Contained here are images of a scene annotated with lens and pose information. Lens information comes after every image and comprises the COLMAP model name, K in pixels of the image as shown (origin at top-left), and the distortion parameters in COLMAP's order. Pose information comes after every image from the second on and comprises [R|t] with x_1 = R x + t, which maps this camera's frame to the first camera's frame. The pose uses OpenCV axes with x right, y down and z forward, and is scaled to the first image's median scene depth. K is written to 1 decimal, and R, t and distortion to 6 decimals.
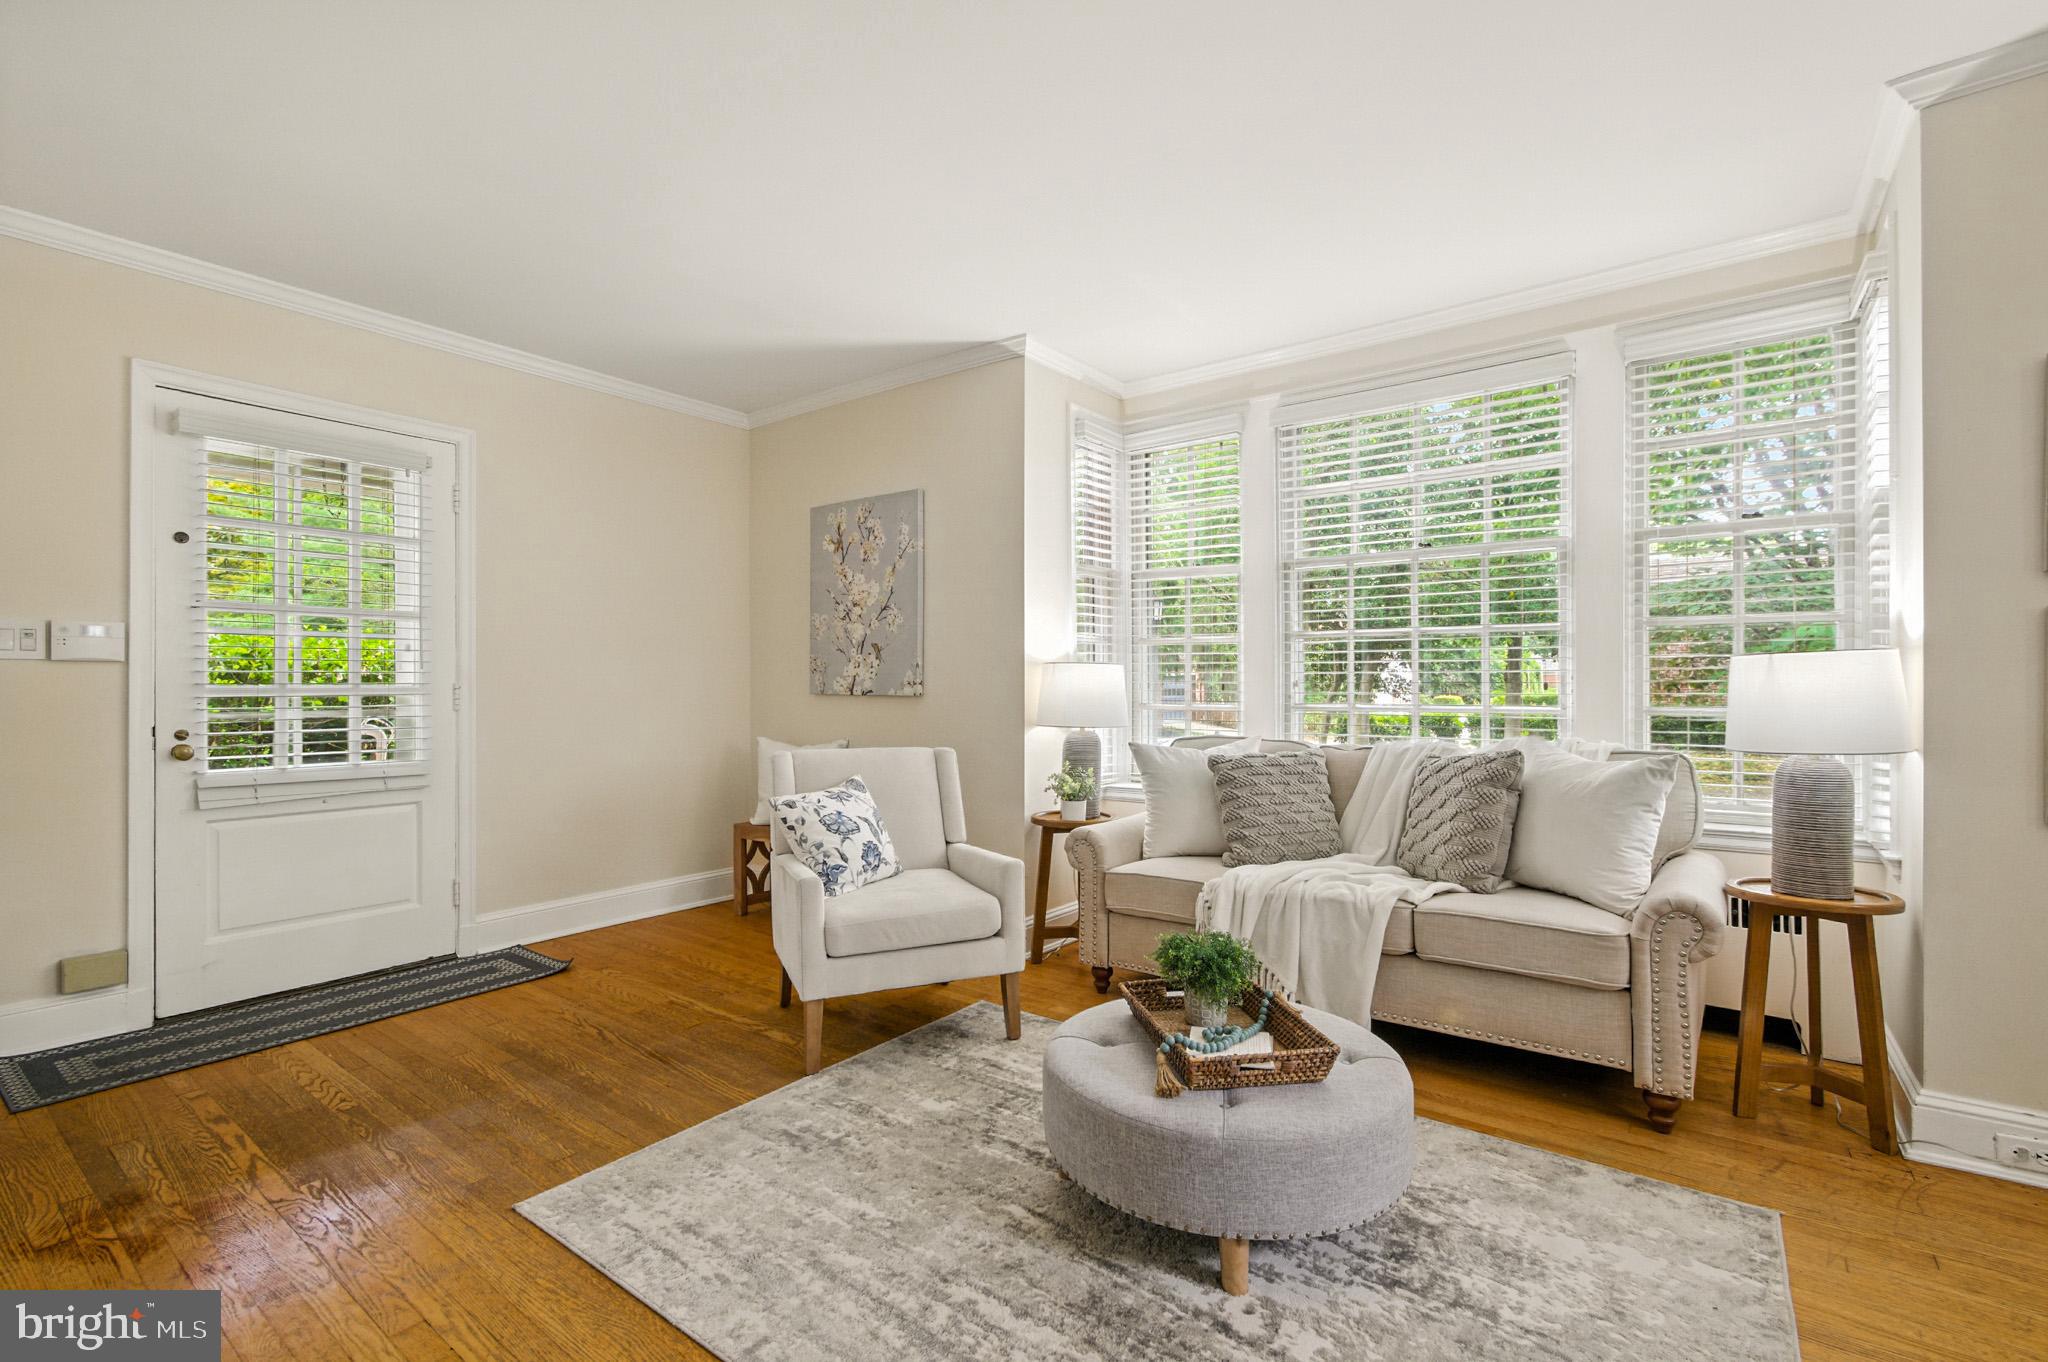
lens RADIAL K [[906.8, 0, 1024.0], [0, 906.8, 681.0], [0, 0, 1]] dist [0.000858, 0.000977]
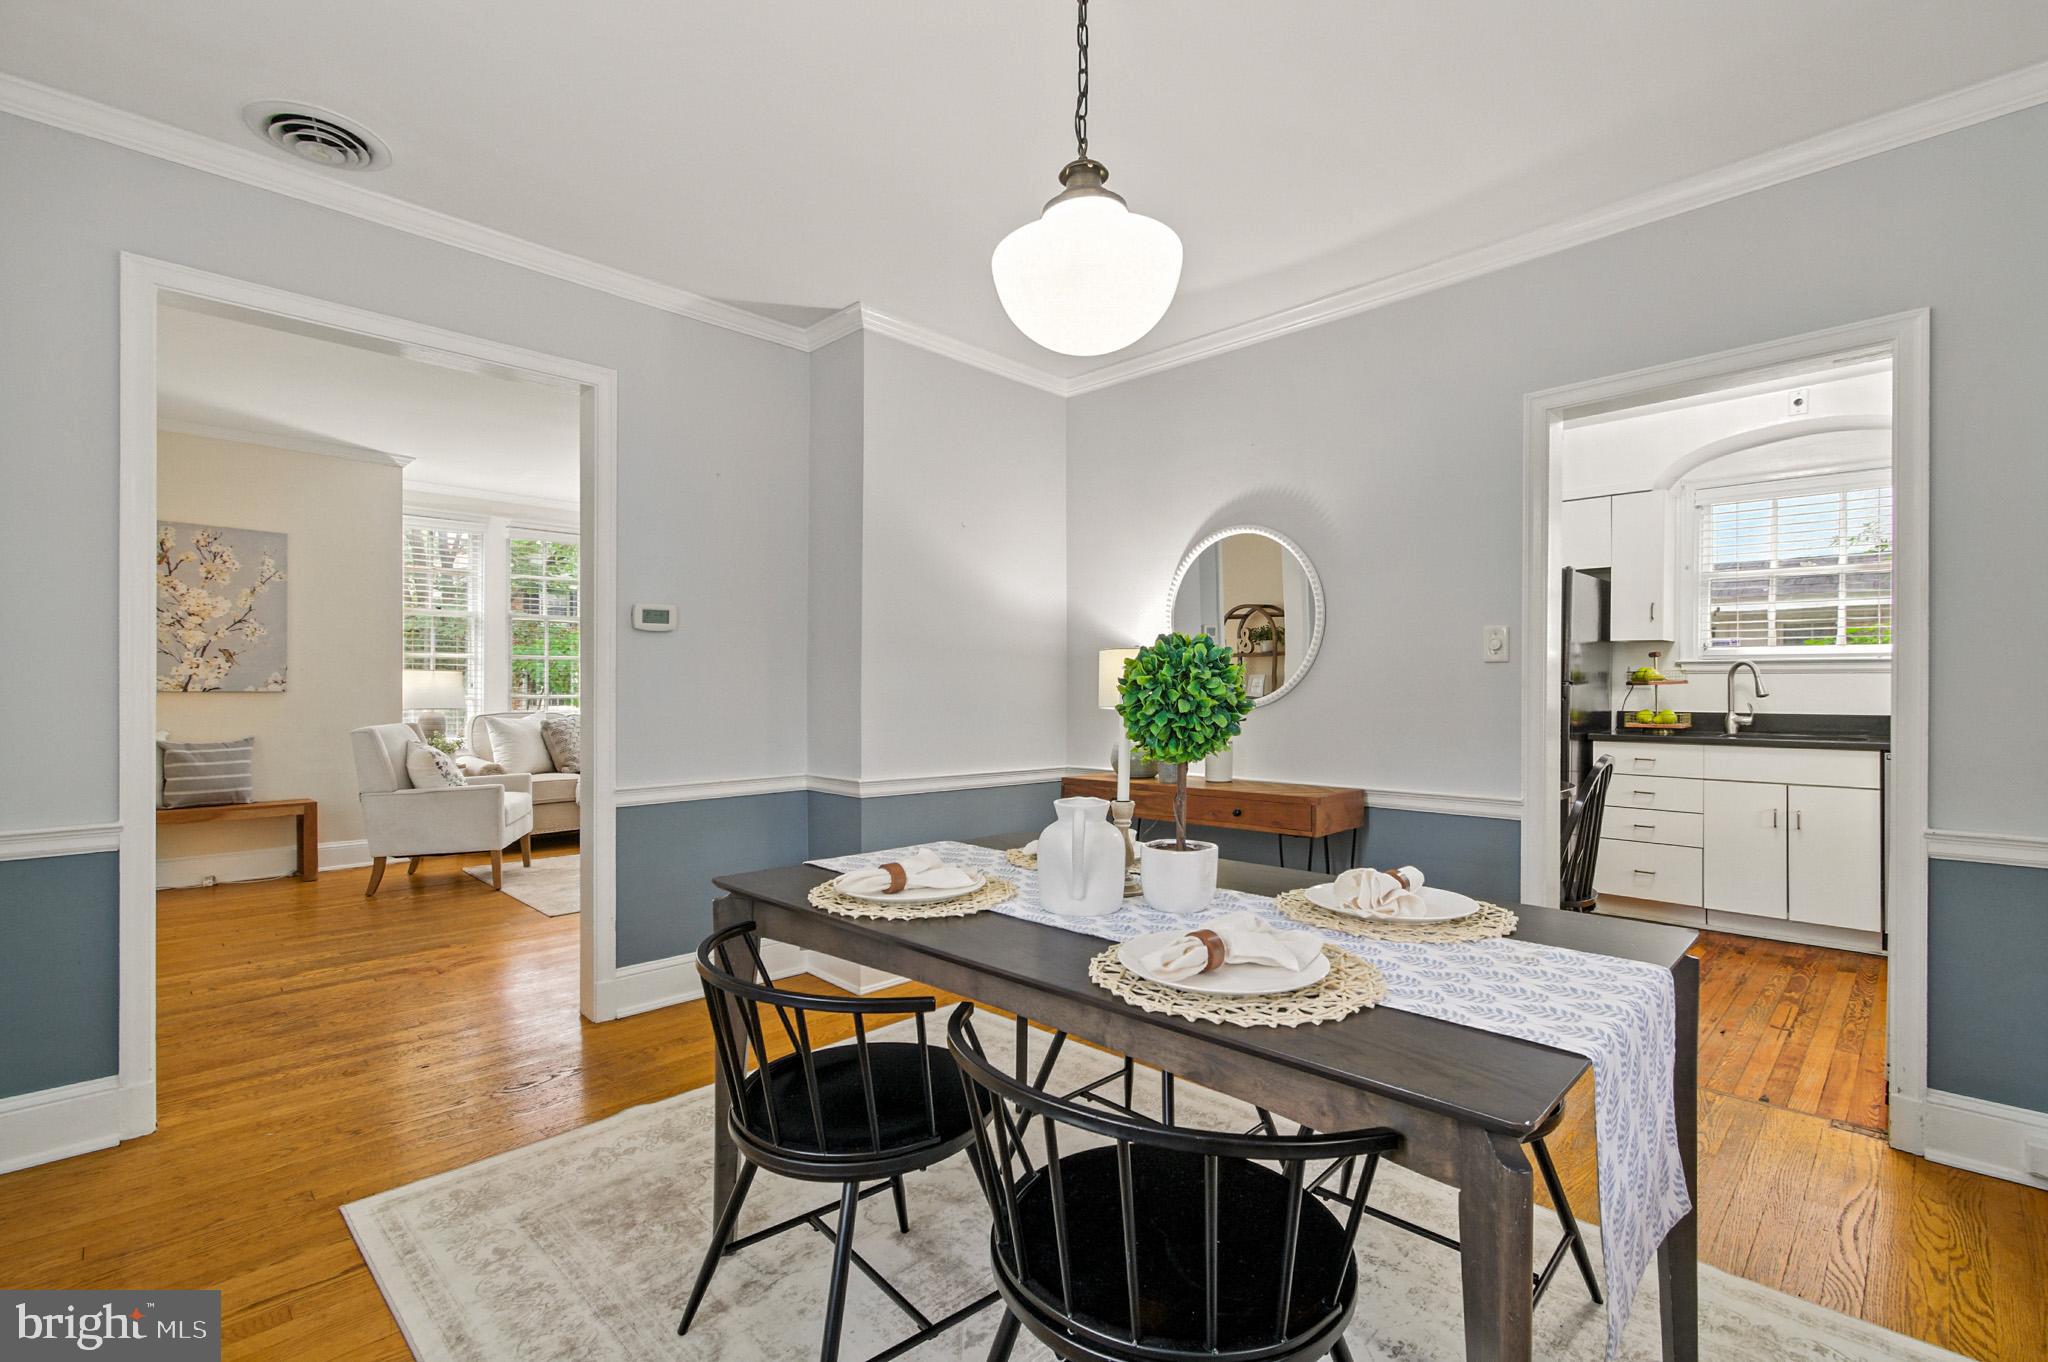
lens RADIAL K [[906.8, 0, 1024.0], [0, 906.8, 681.0], [0, 0, 1]] dist [0.000858, 0.000977]
pose [[0.140421, 0.004731, 0.990081, -1.778857], [-0.006970, 0.999969, -0.003790, -0.002646], [-0.990067, -0.006369, 0.140449, -0.323607]]
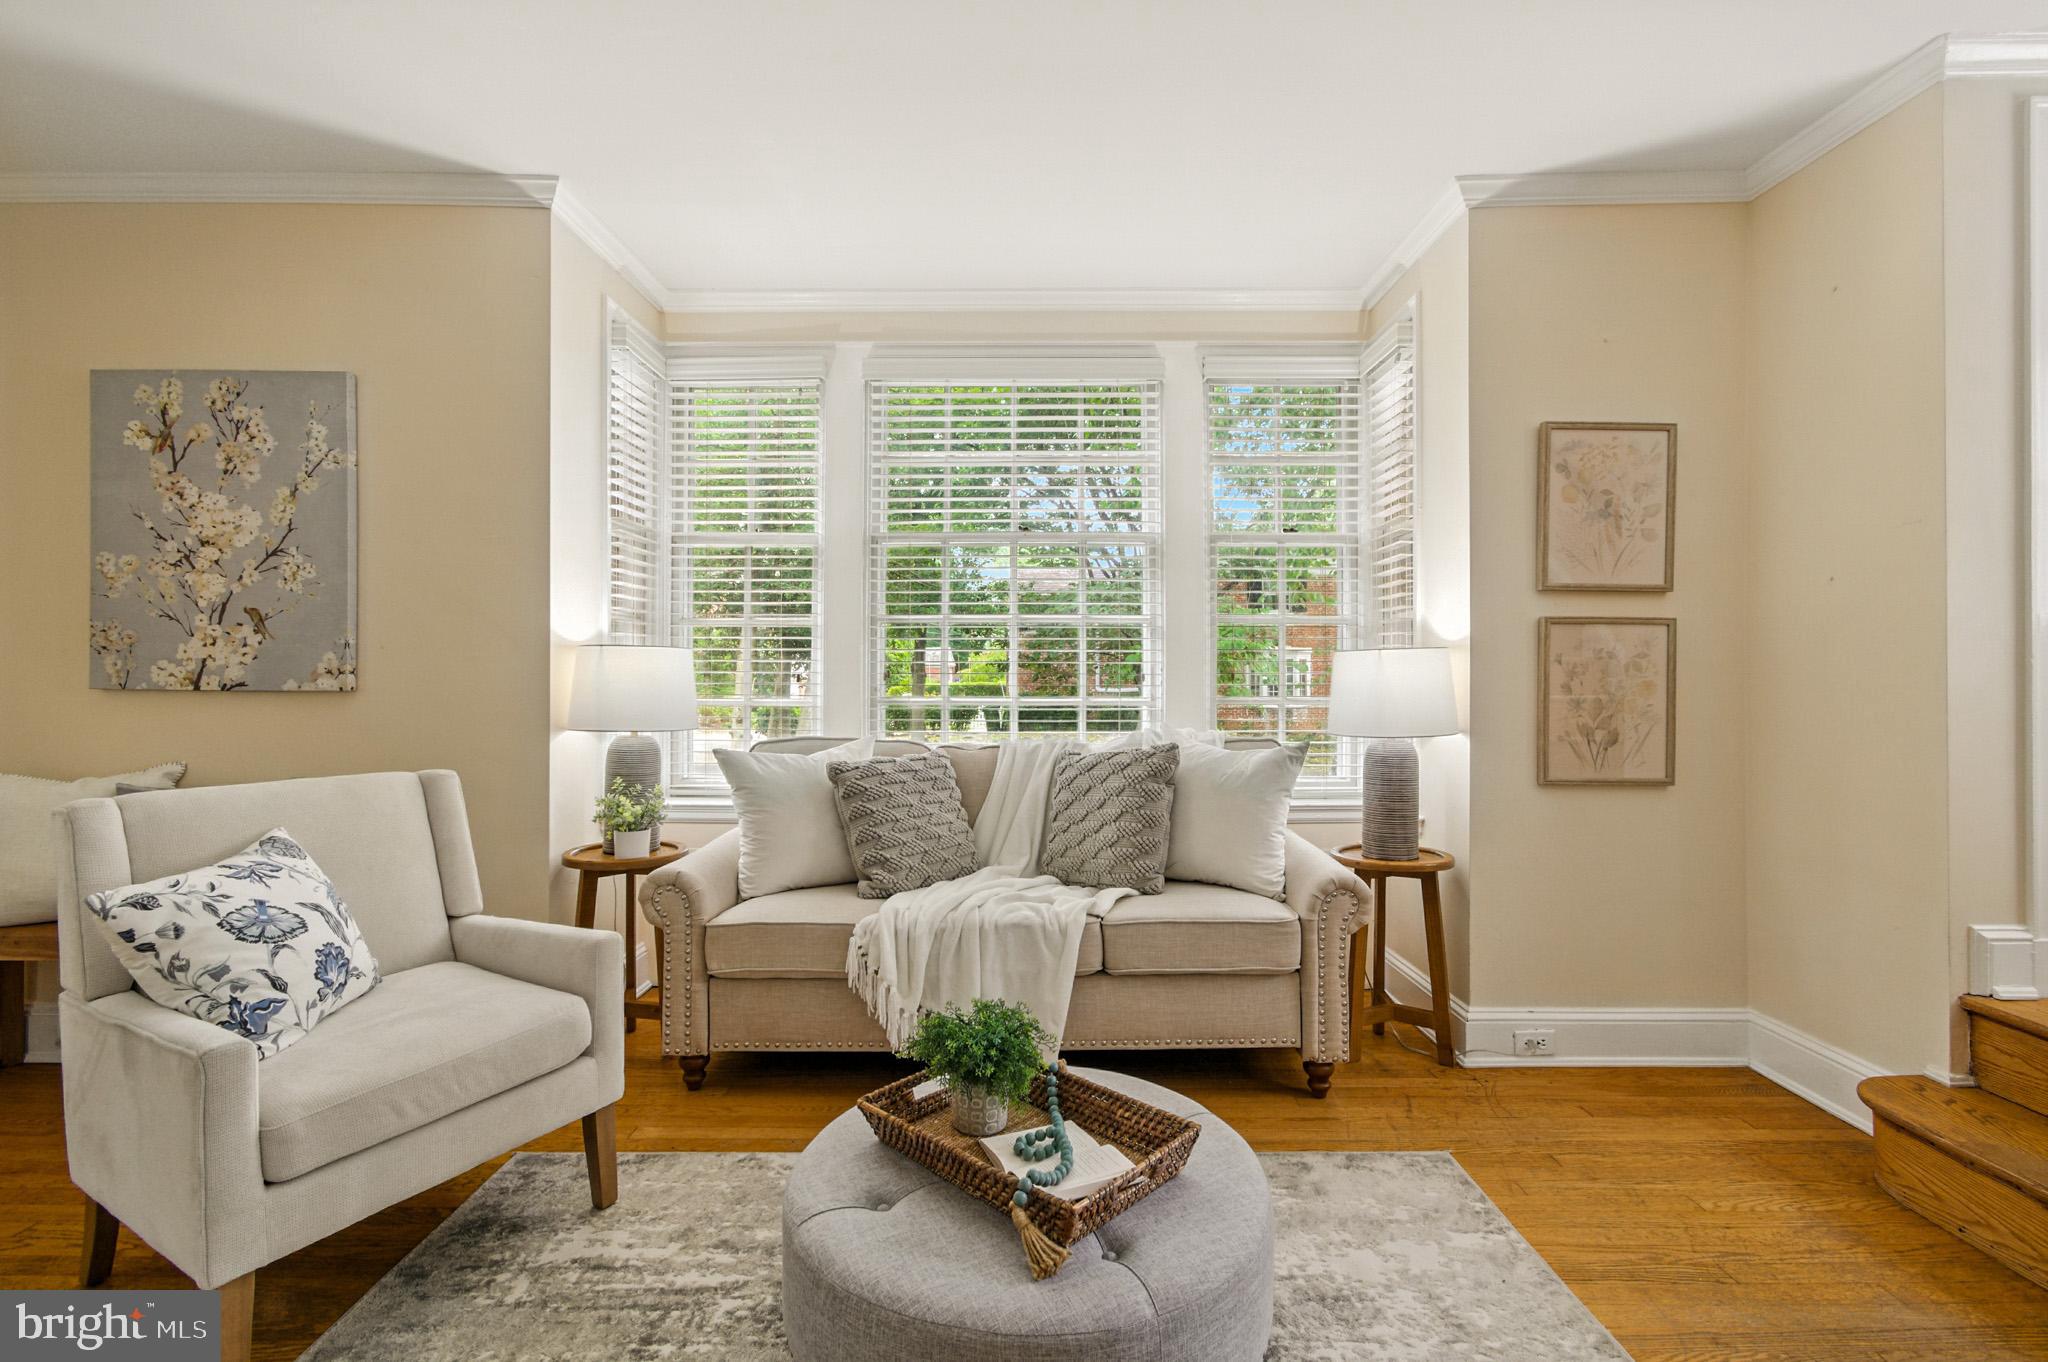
lens RADIAL K [[908.4, 0, 1025.1], [0, 908.4, 676.5], [0, 0, 1]] dist [-0.023547, 0.014988]
pose [[0.799943, 0.004528, 0.600058, -0.163103], [-0.004372, 0.999989, -0.001717, 0.006135], [-0.600060, -0.001250, 0.799954, 0.285623]]
